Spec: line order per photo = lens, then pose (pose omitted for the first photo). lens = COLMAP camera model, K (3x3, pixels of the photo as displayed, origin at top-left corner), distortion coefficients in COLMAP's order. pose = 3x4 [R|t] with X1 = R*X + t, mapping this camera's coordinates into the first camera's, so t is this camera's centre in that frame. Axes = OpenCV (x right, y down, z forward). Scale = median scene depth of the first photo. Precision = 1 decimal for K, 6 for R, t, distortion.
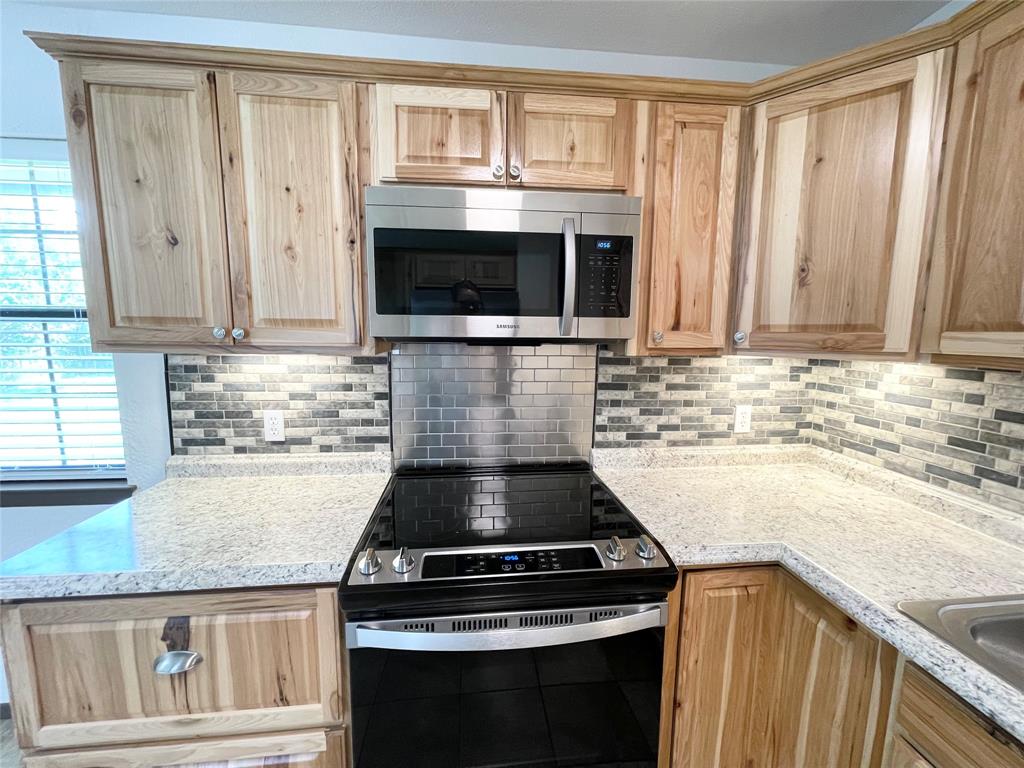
lens RADIAL K [[412.7, 0, 513.4], [0, 412.7, 383.3], [0, 0, 1]] dist [-0.003342, 0.001217]
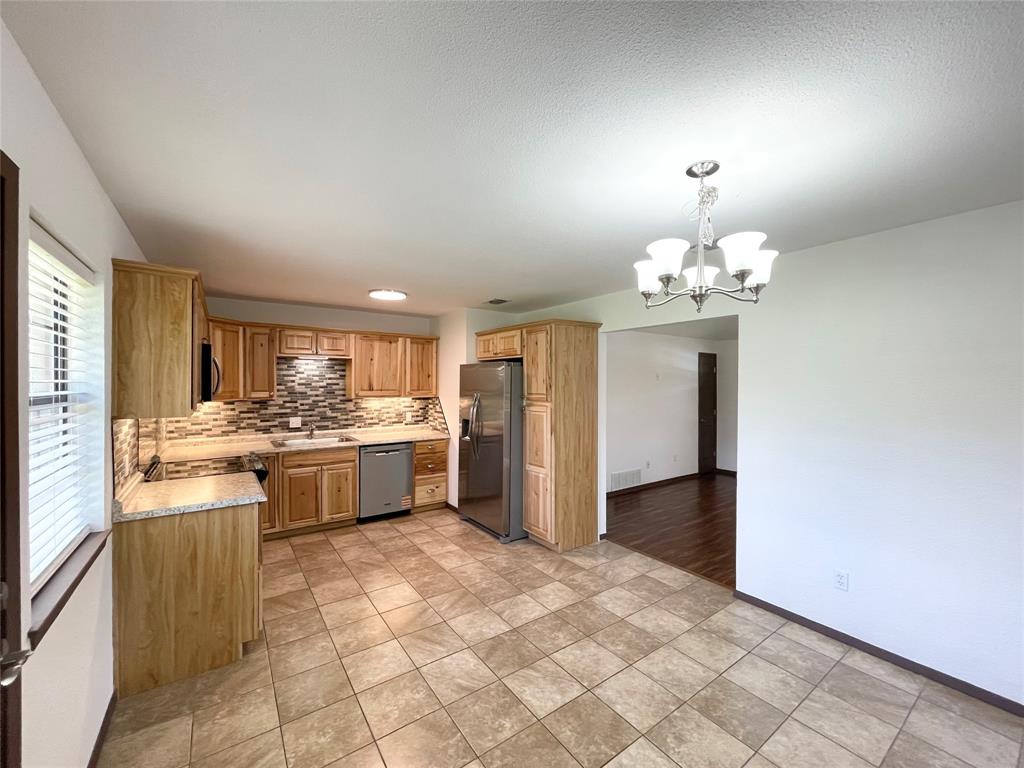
lens RADIAL K [[412.7, 0, 511.0], [0, 412.7, 383.5], [0, 0, 1]] dist [-0.003342, 0.001217]
pose [[-0.491634, -0.013795, 0.870692, -3.164990], [0.105857, 0.991512, 0.075482, -0.198041], [-0.864344, 0.129278, -0.486001, 0.573589]]
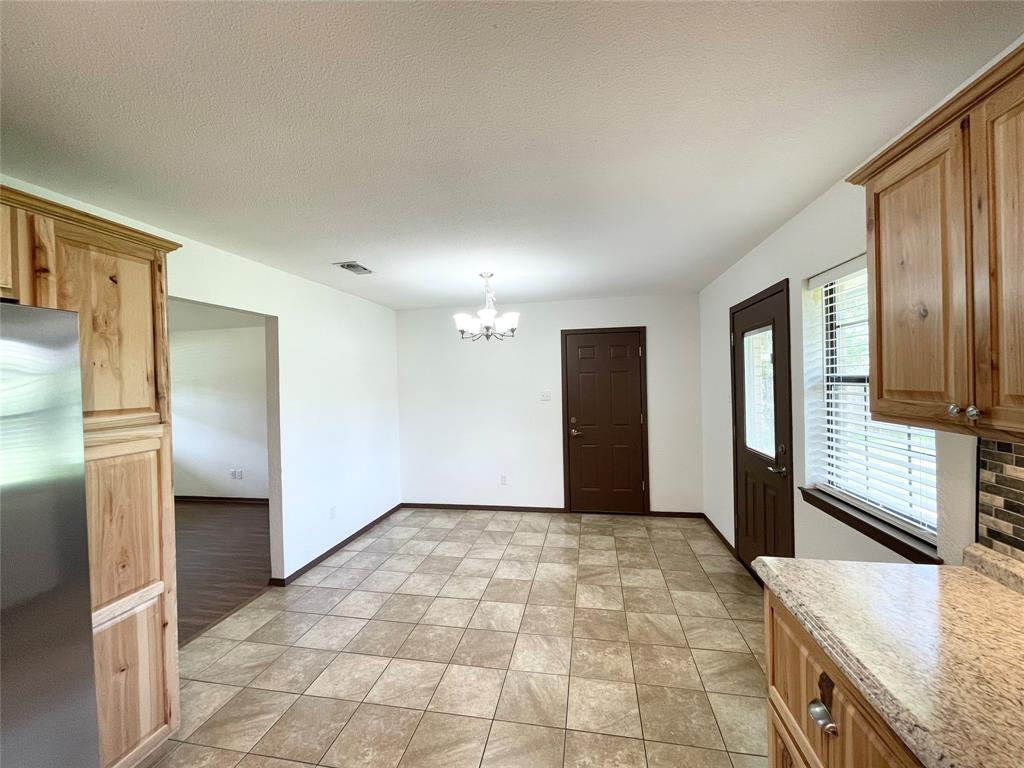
lens RADIAL K [[412.7, 0, 511.8], [0, 412.7, 384.1], [0, 0, 1]] dist [-0.003342, 0.001217]
pose [[-0.285456, 0.005515, -0.958376, 0.332152], [-0.103198, 0.993992, 0.036458, -0.103698], [0.952819, 0.109310, -0.283172, 0.333053]]
